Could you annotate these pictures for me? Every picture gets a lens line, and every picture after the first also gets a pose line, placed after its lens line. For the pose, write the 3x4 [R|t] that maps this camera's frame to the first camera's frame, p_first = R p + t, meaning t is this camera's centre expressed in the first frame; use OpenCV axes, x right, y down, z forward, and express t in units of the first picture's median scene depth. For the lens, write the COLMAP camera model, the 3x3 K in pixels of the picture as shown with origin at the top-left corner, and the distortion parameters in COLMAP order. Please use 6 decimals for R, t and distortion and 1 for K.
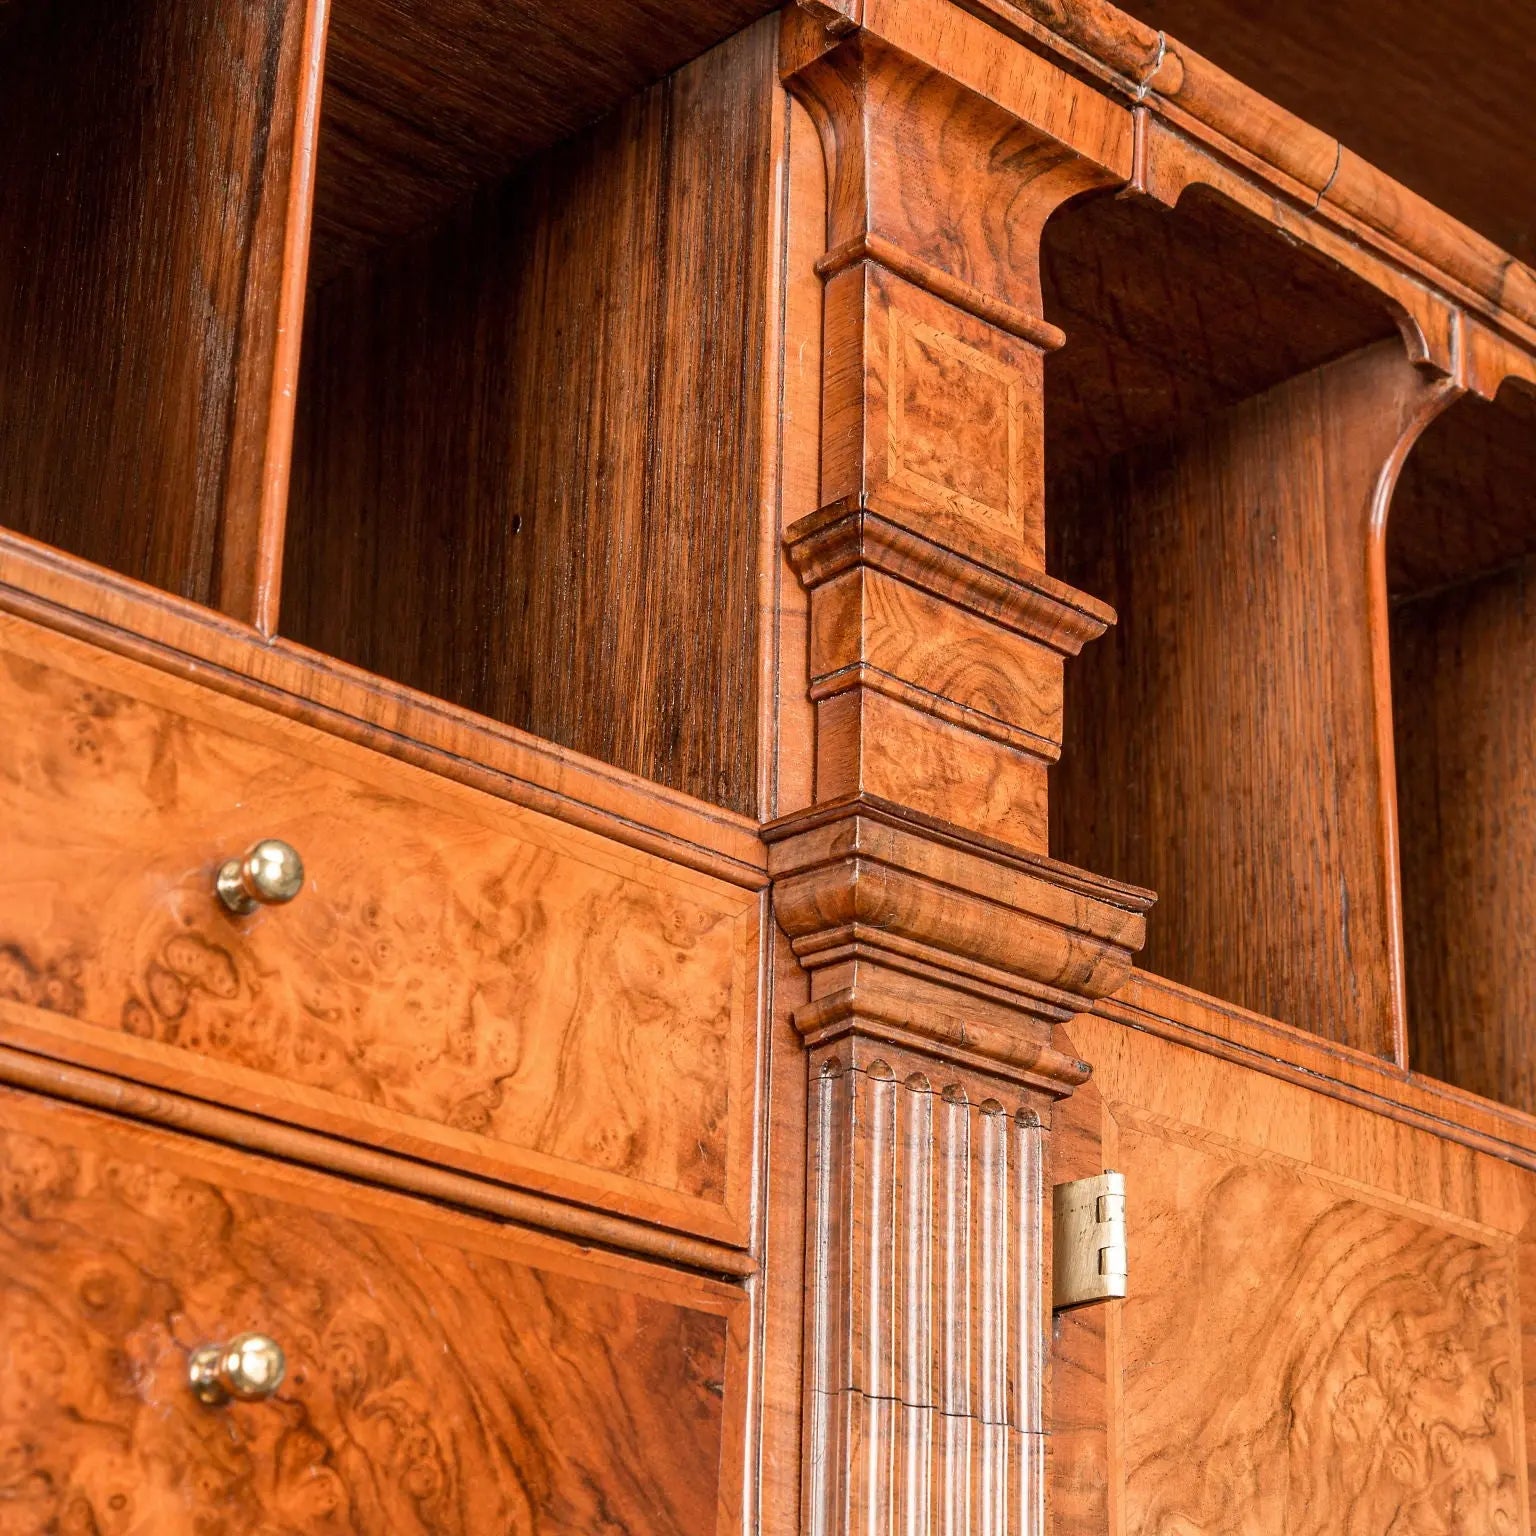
lens RADIAL K [[3390.7, 0, 767.6], [0, 3390.7, 764.7], [0, 0, 1]] dist [-0.018043, 0.000000]
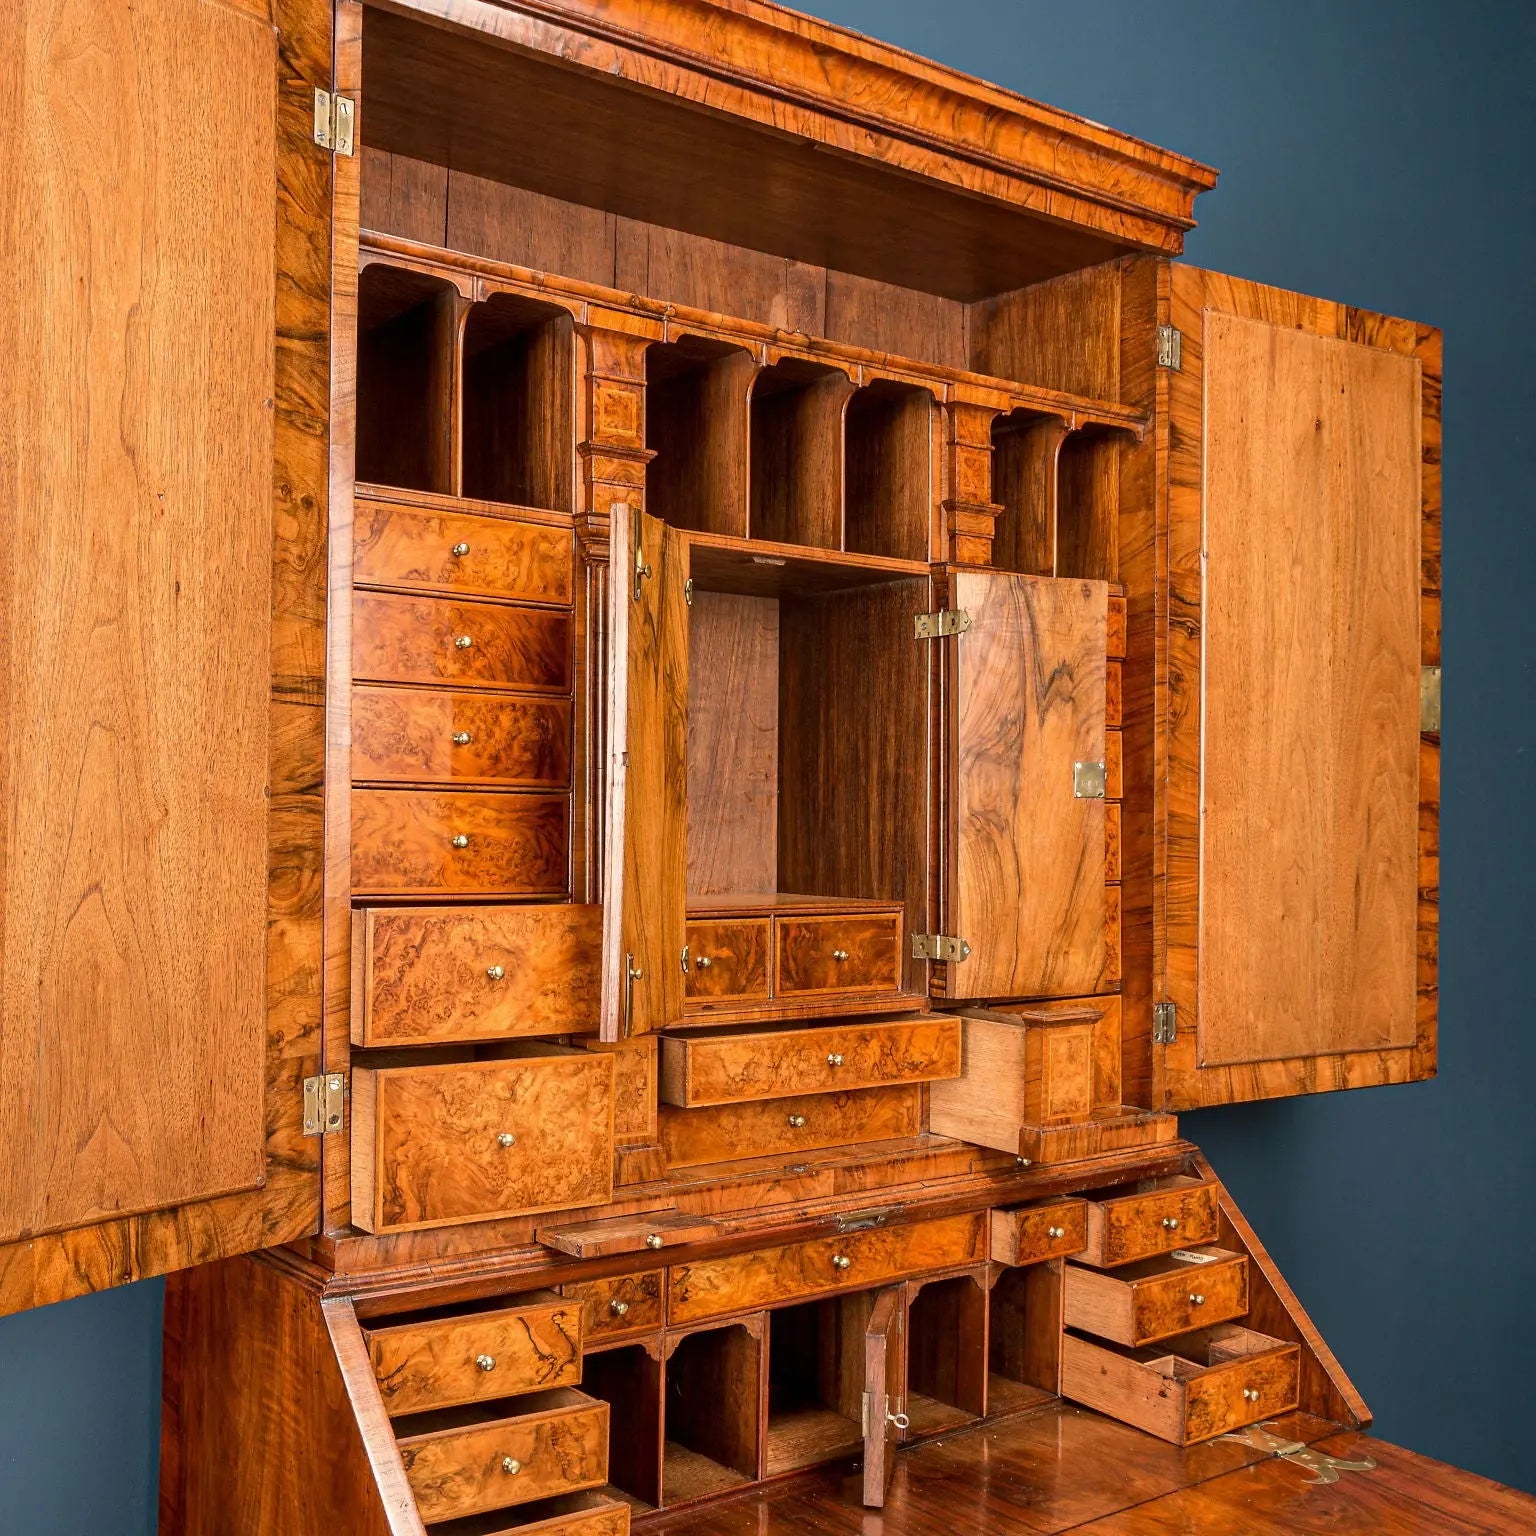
lens RADIAL K [[1770.2, 0, 776.6], [0, 1770.2, 764.1], [0, 0, 1]] dist [0.020307, 0.000000]
pose [[0.995829, -0.024942, -0.087760, 0.491816], [0.054305, 0.934998, 0.350470, -0.509692], [0.073314, -0.353774, 0.932453, -1.425808]]
